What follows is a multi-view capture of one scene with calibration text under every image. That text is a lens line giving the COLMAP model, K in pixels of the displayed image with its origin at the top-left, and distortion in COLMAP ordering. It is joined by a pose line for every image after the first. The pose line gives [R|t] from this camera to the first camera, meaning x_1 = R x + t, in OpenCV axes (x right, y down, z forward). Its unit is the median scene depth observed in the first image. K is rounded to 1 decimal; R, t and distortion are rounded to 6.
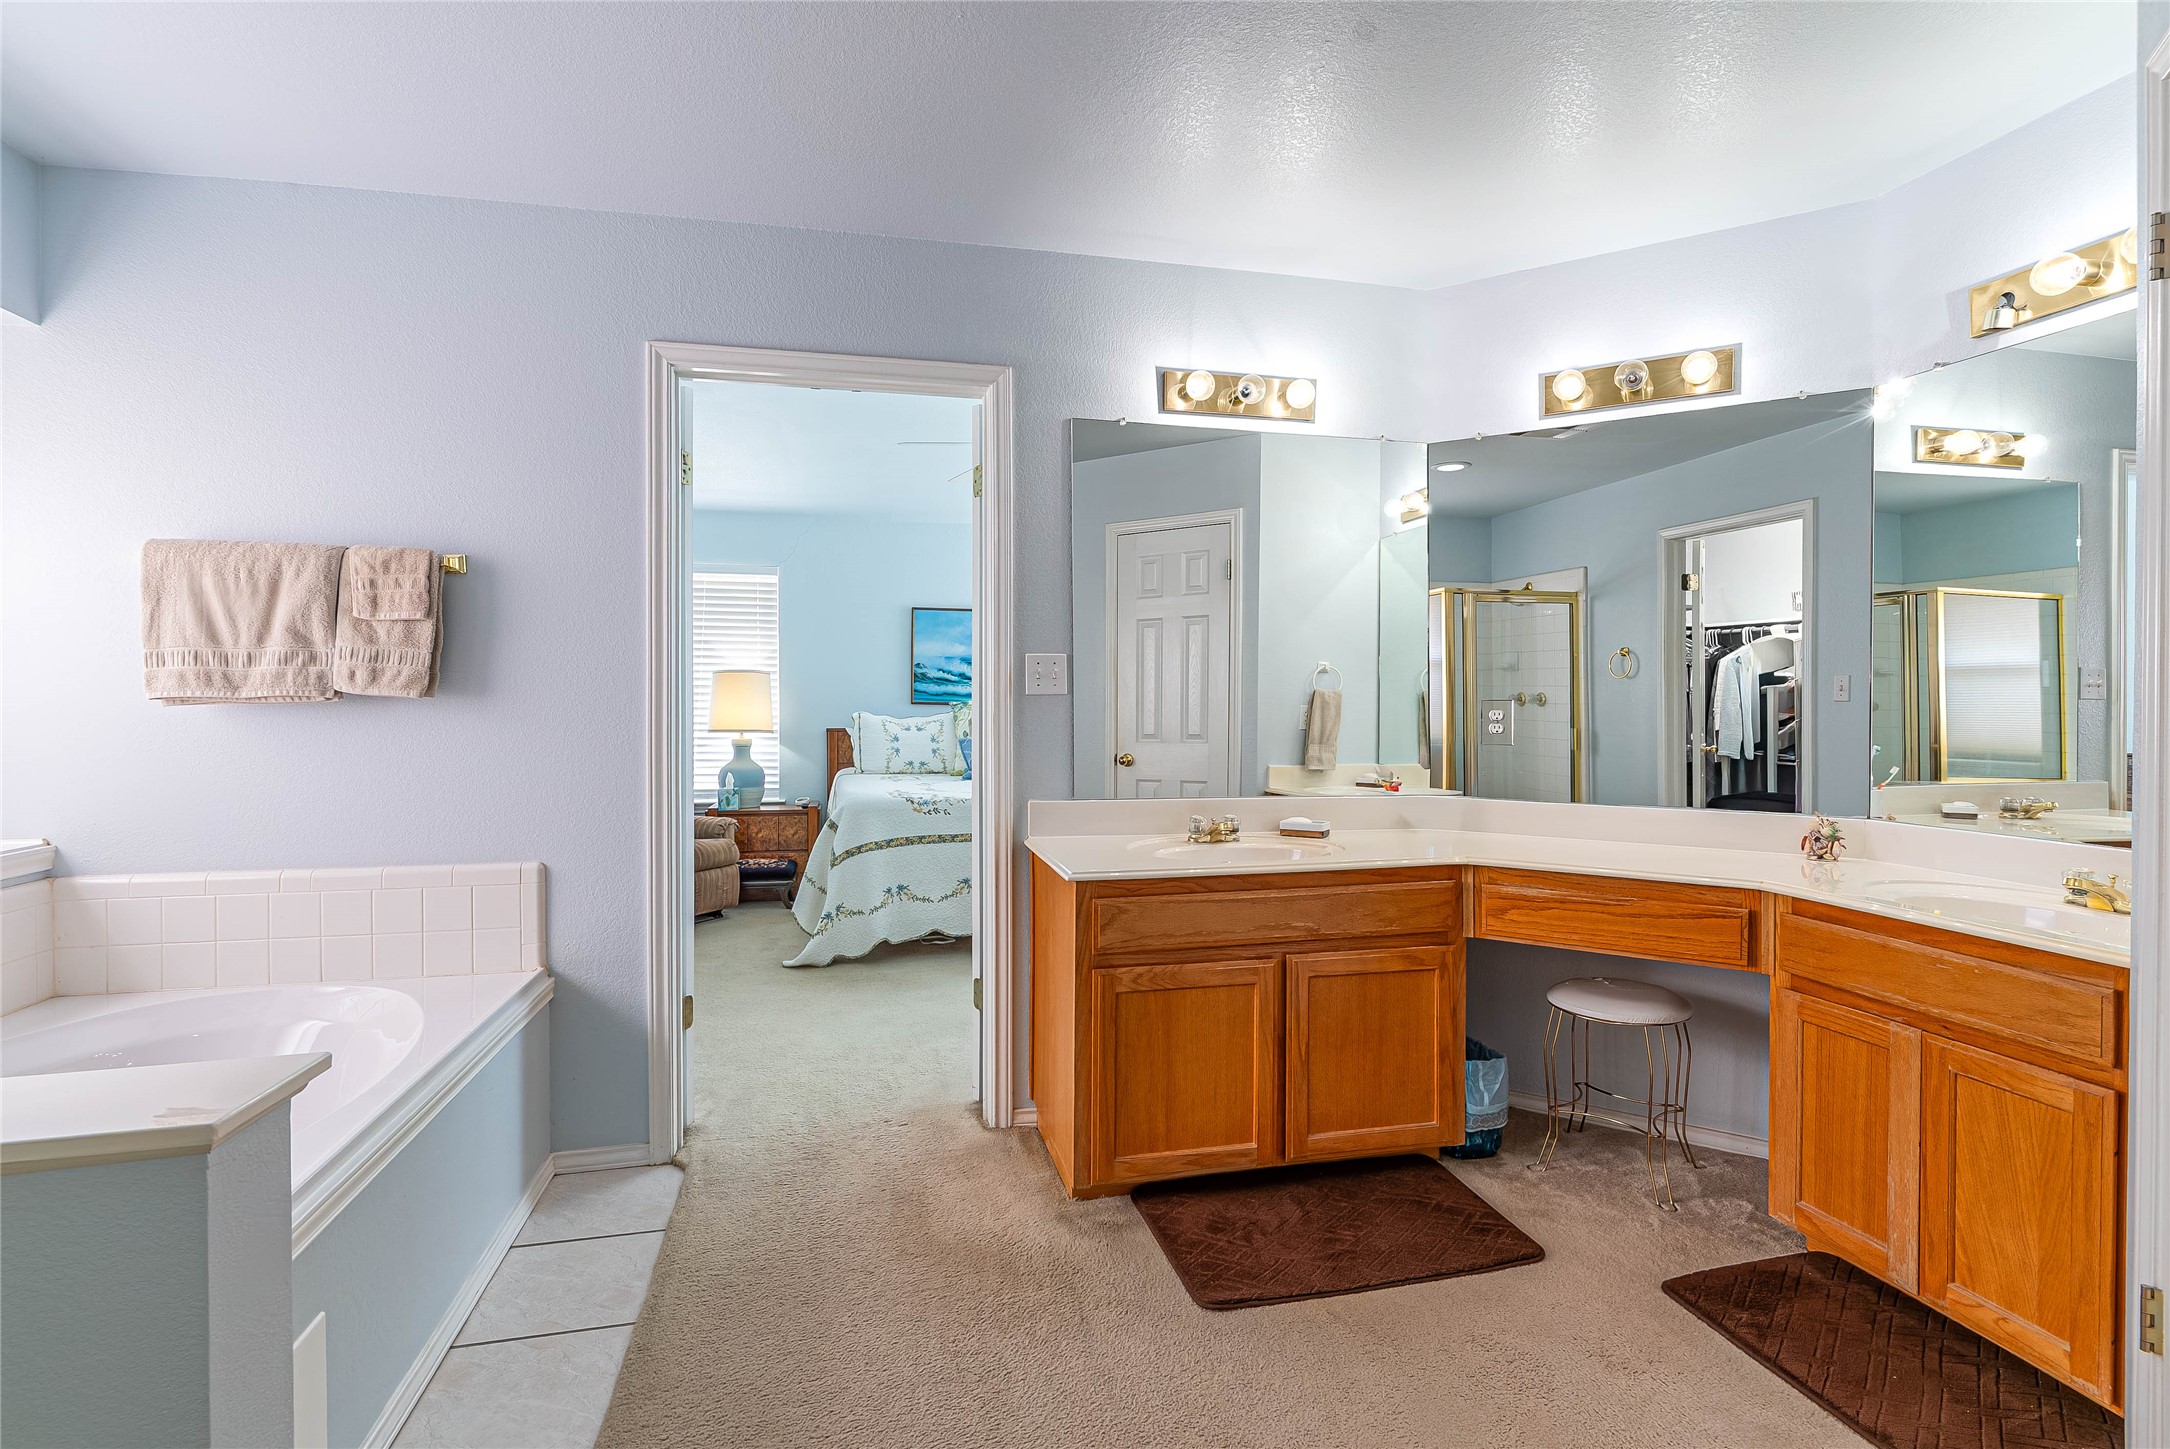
lens RADIAL K [[1056.3, 0, 1091.4], [0, 1056.3, 715.6], [0, 0, 1]] dist [-0.000295, 0.000077]
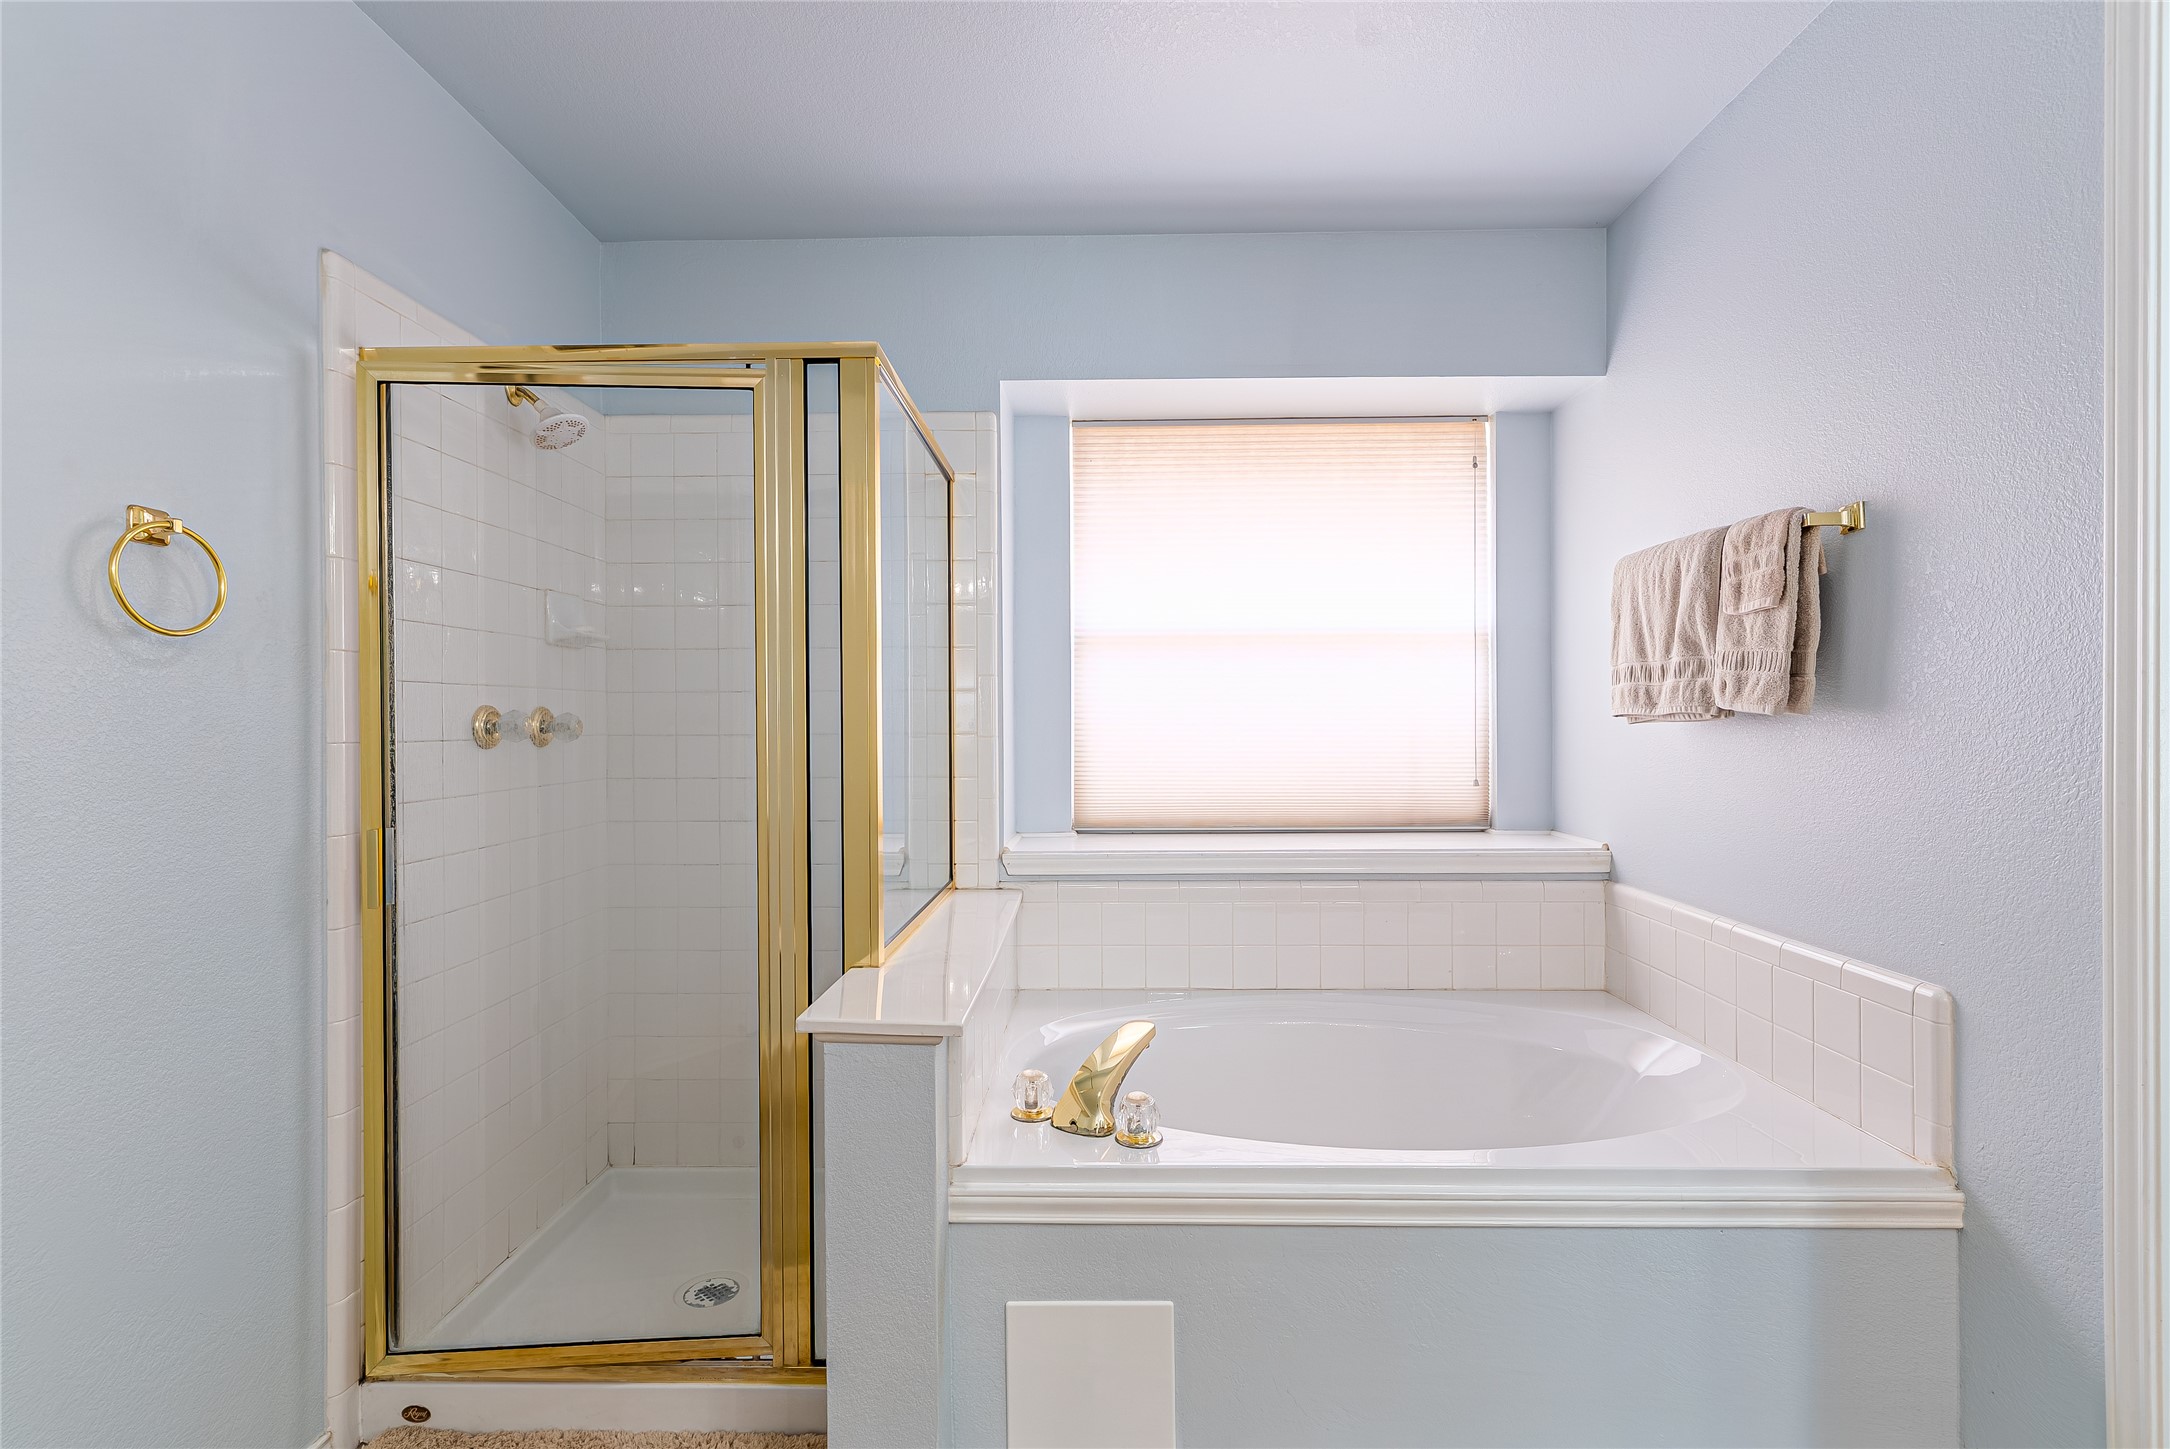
lens RADIAL K [[1056.3, 0, 1087.9], [0, 1056.3, 719.5], [0, 0, 1]] dist [-0.000295, 0.000077]
pose [[-0.246151, 0.004815, -0.969220, 0.189194], [-0.007013, 0.999953, 0.006748, -0.015411], [0.969206, 0.008458, -0.246106, 0.729480]]
